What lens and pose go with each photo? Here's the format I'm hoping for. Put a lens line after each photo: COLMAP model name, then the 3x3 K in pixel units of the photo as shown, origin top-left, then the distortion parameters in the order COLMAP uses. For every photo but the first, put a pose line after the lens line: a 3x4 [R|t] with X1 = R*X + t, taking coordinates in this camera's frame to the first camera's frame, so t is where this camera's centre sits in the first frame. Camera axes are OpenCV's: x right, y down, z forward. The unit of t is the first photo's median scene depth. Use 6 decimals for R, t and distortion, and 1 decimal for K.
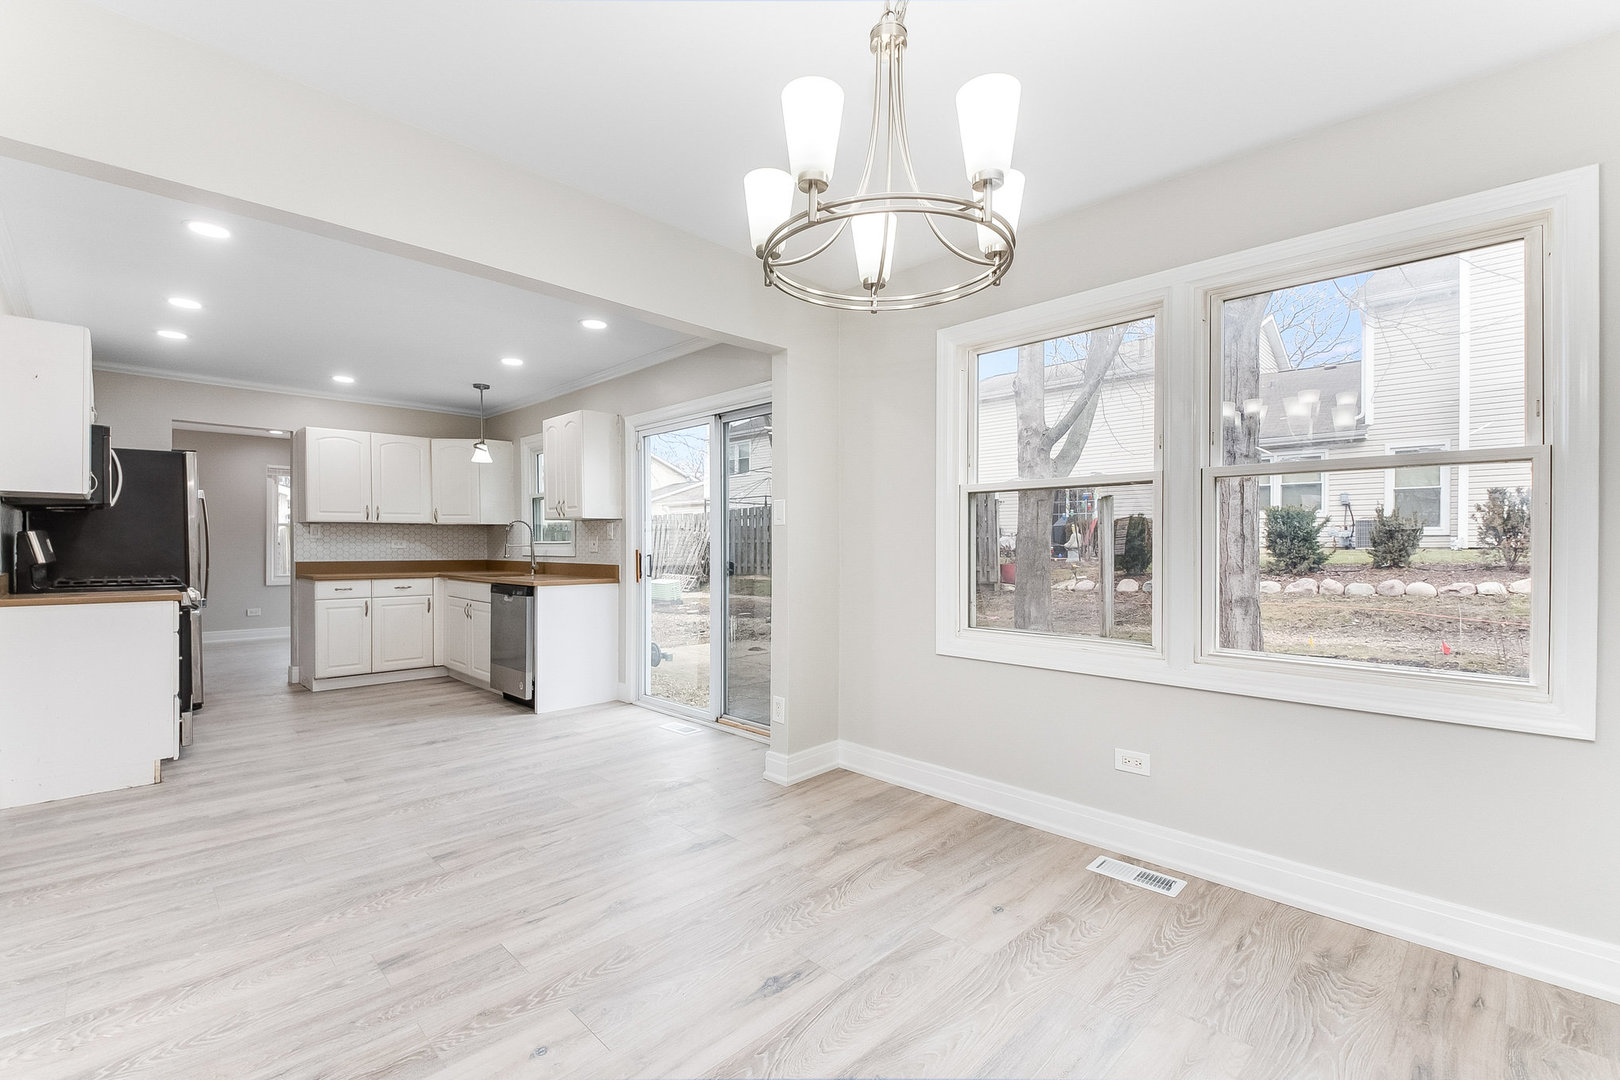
lens RADIAL K [[705.0, 0, 811.4], [0, 705.0, 550.5], [0, 0, 1]] dist [0.002353, -0.000583]
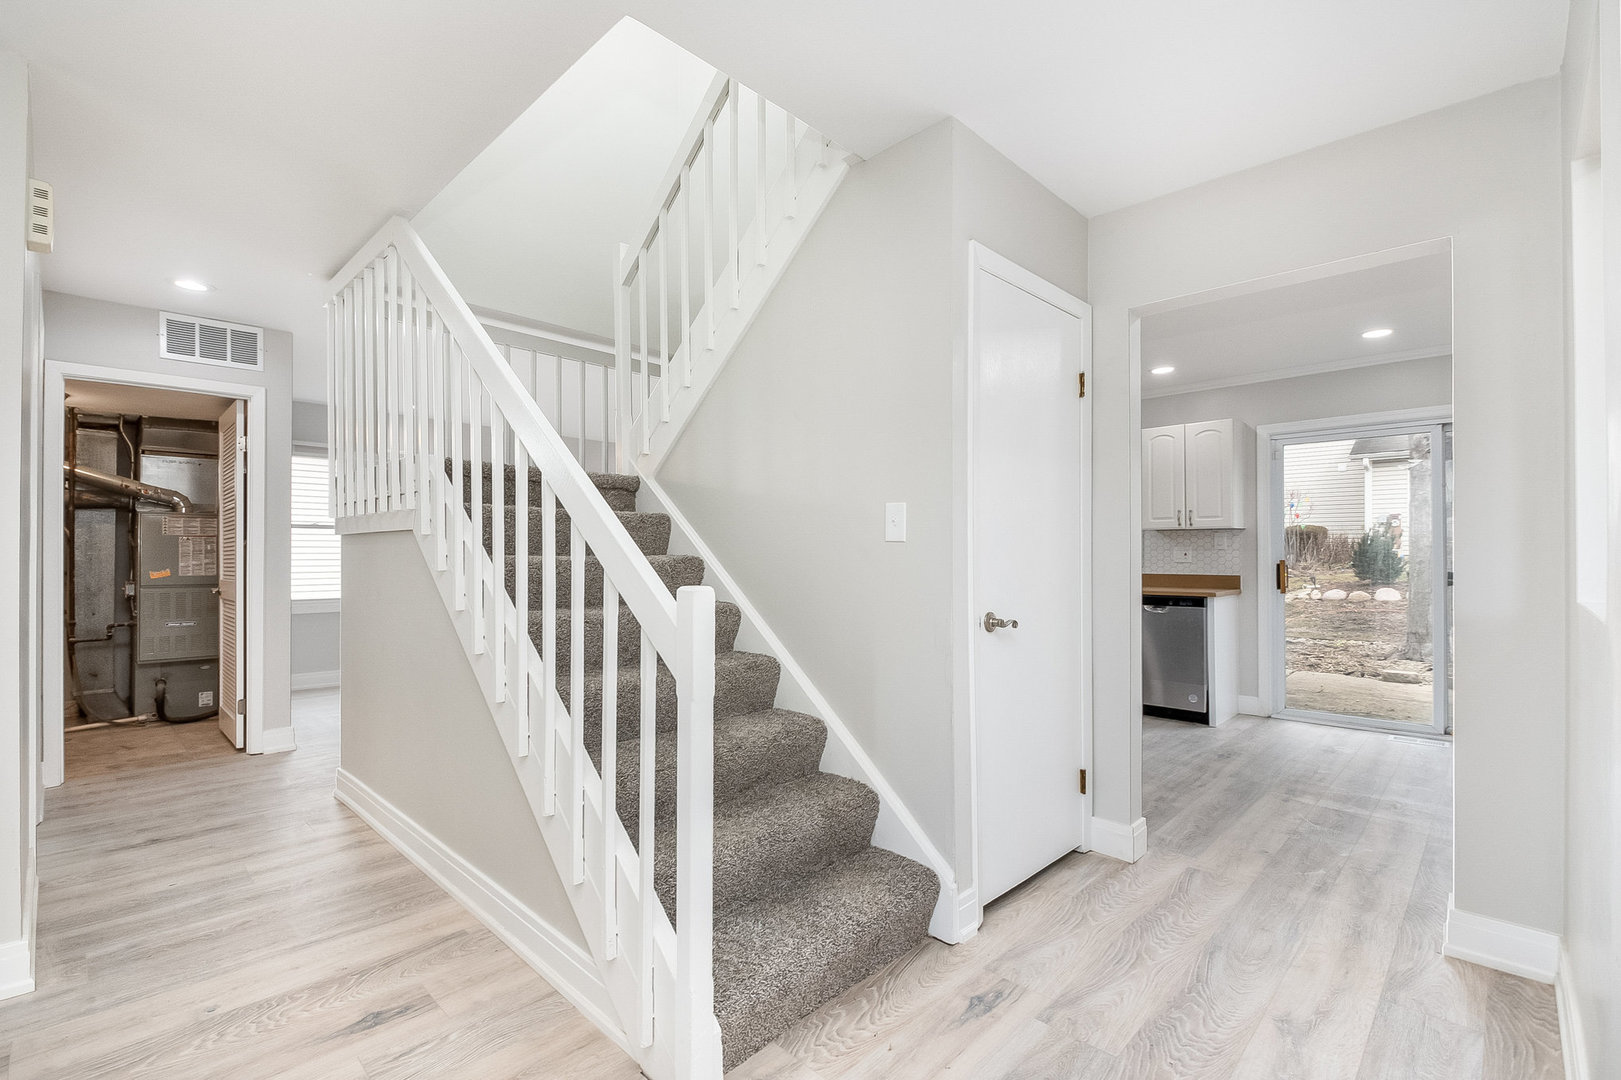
lens RADIAL K [[712.4, 0, 813.6], [0, 712.4, 543.0], [0, 0, 1]] dist [0.000799, 0.000077]
pose [[0.999726, -0.004498, 0.022967, -1.451227], [0.005096, 0.999648, -0.026018, -0.003791], [-0.022842, 0.026128, 0.999398, 0.011644]]
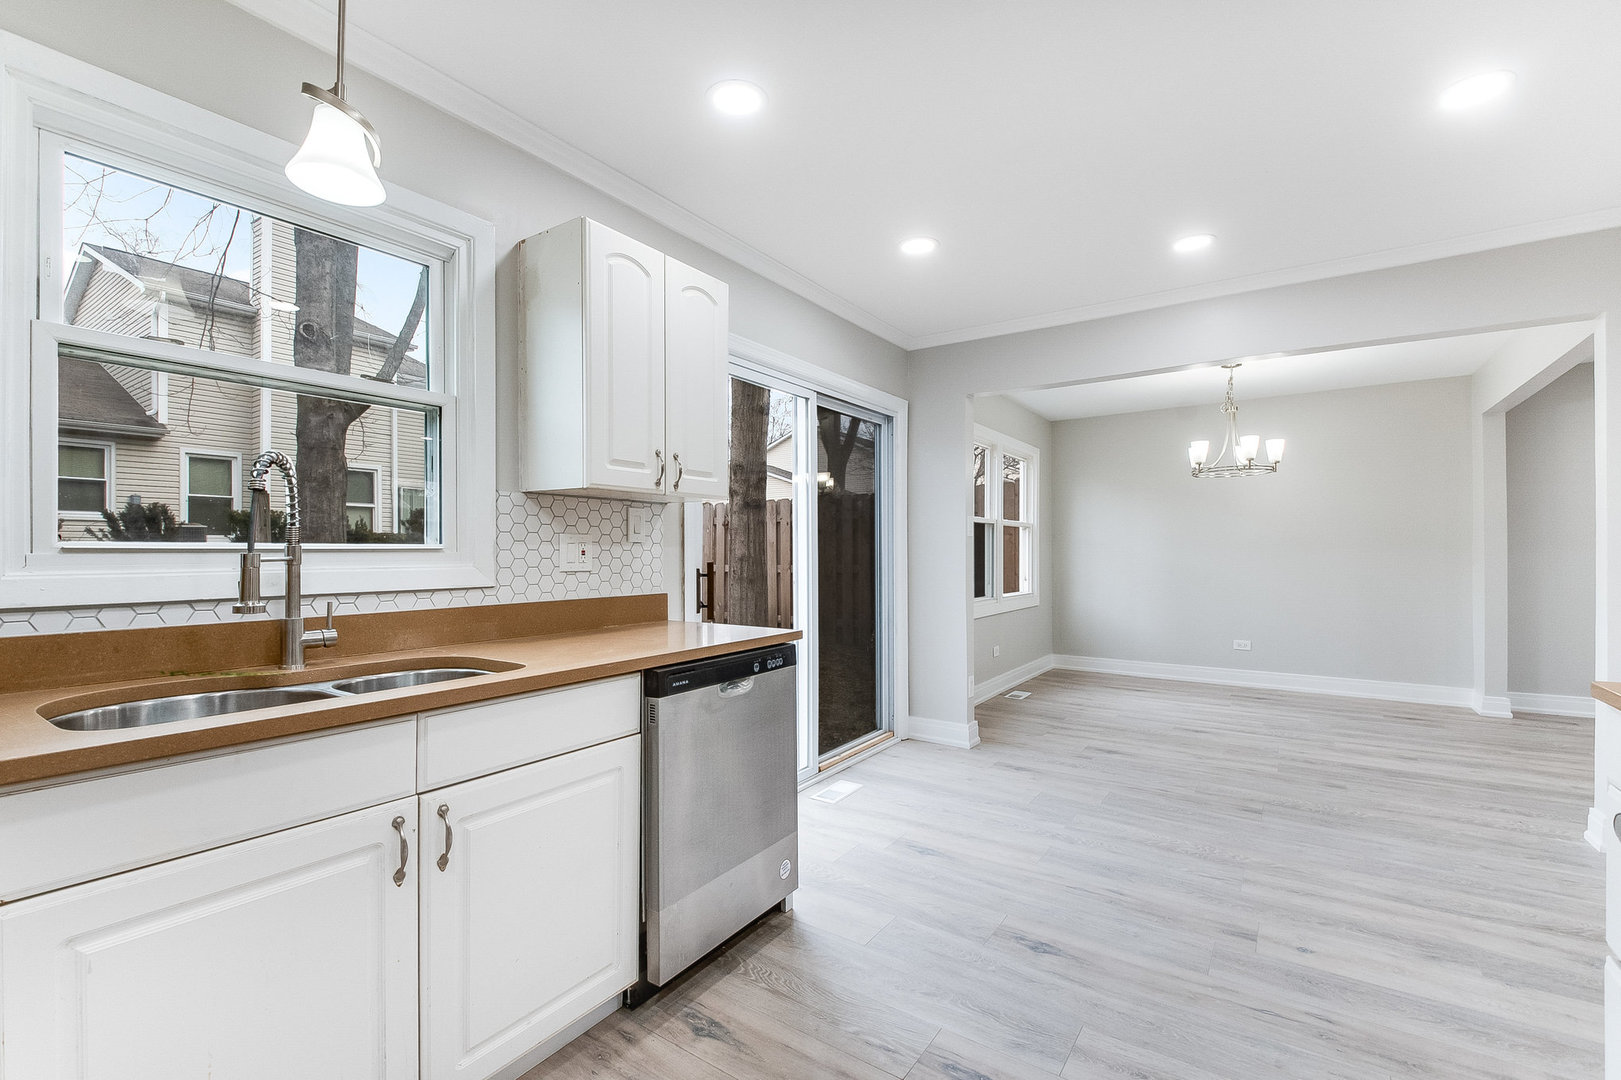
lens RADIAL K [[719.7, 0, 792.0], [0, 719.7, 549.0], [0, 0, 1]] dist [-0.004754, -0.000669]
pose [[-0.171417, 0.000456, 0.985199, -1.296843], [0.013644, 0.999905, 0.001912, -0.018905], [-0.985104, 0.013770, -0.171407, 1.613303]]
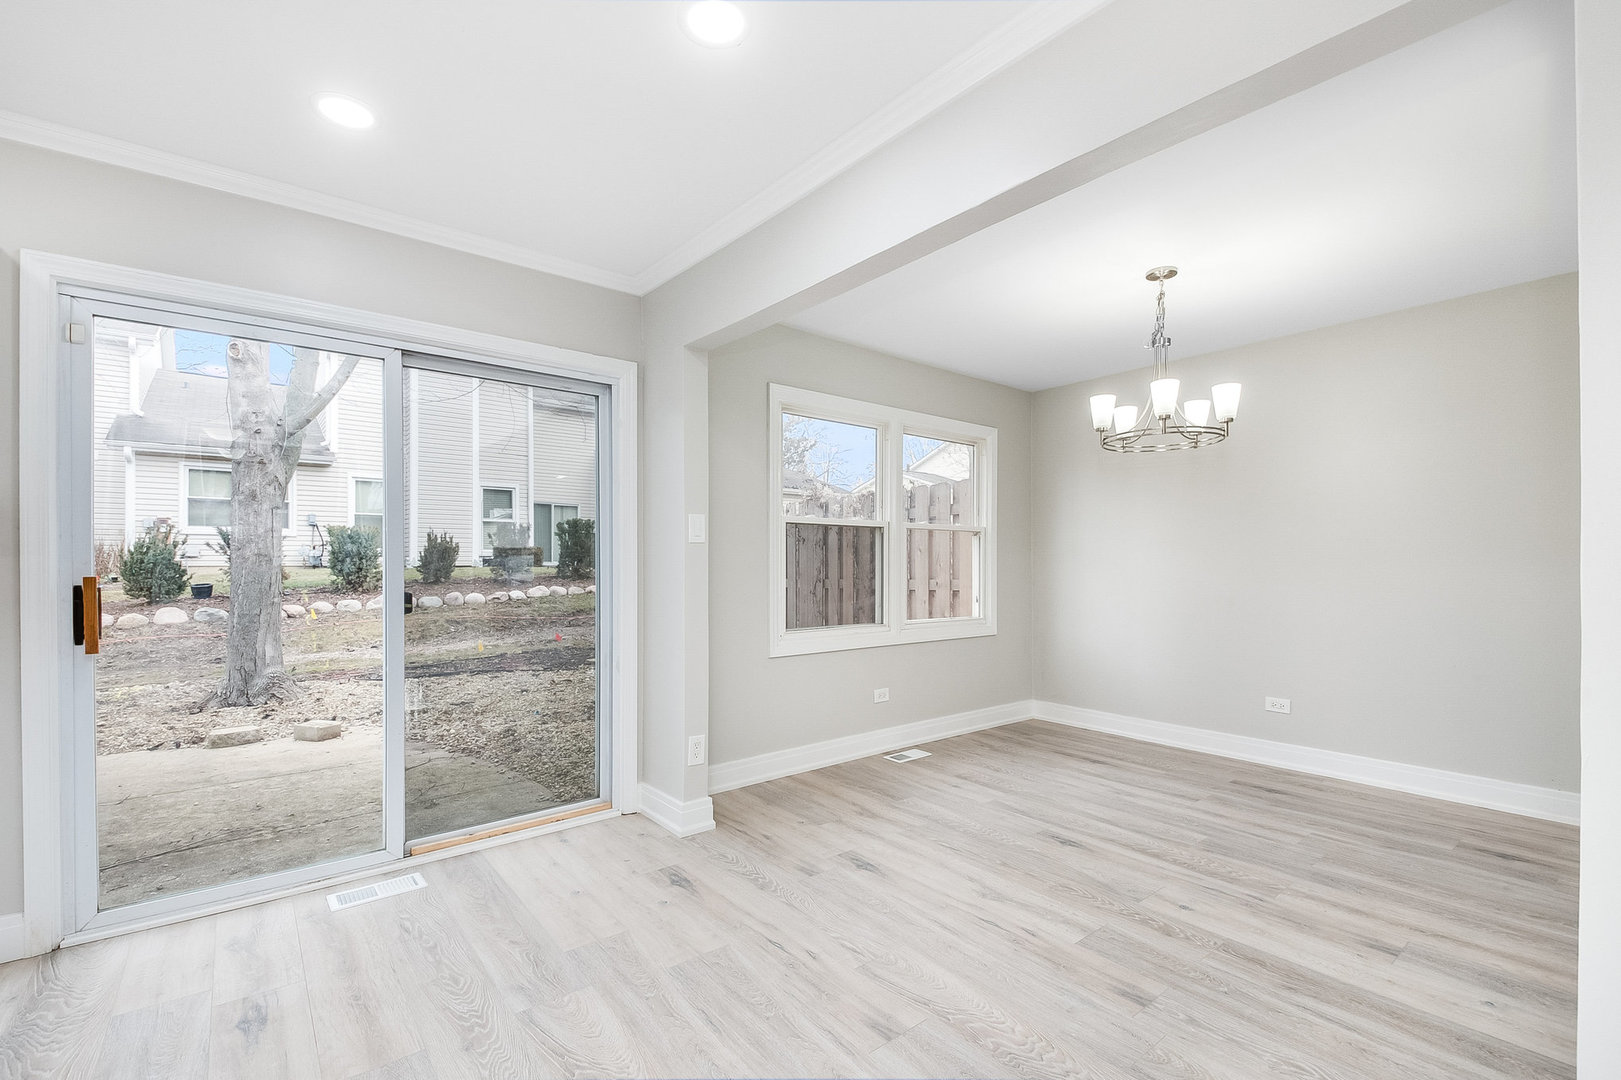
lens RADIAL K [[712.7, 0, 794.1], [0, 712.7, 565.7], [0, 0, 1]] dist [0.000454, -0.000344]
pose [[0.113969, -0.005903, 0.993467, -0.979811], [0.011670, 0.999921, 0.004603, -0.007933], [-0.993416, 0.011069, 0.114029, 0.822132]]
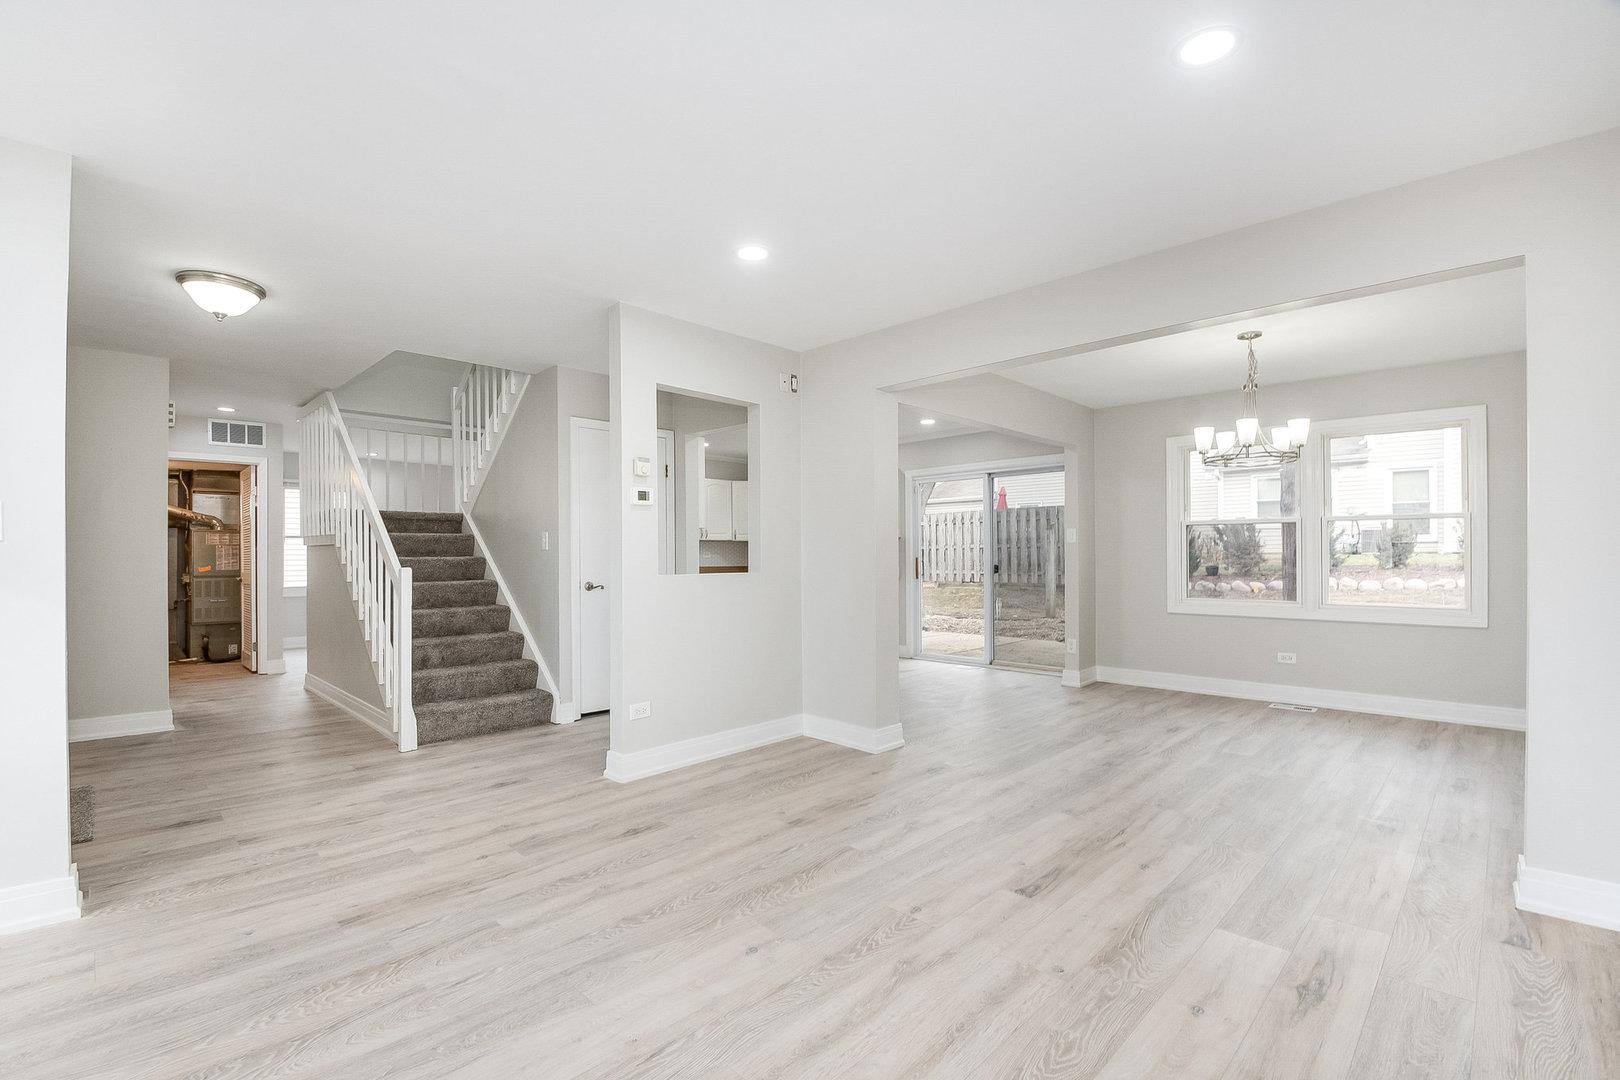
lens RADIAL K [[711.2, 0, 816.4], [0, 711.2, 543.4], [0, 0, 1]] dist [0.002009, -0.010482]
pose [[0.999869, -0.008079, 0.014040, -0.770901], [0.008415, 0.999675, -0.024077, 0.004819], [-0.013841, 0.024192, 0.999612, -0.863197]]
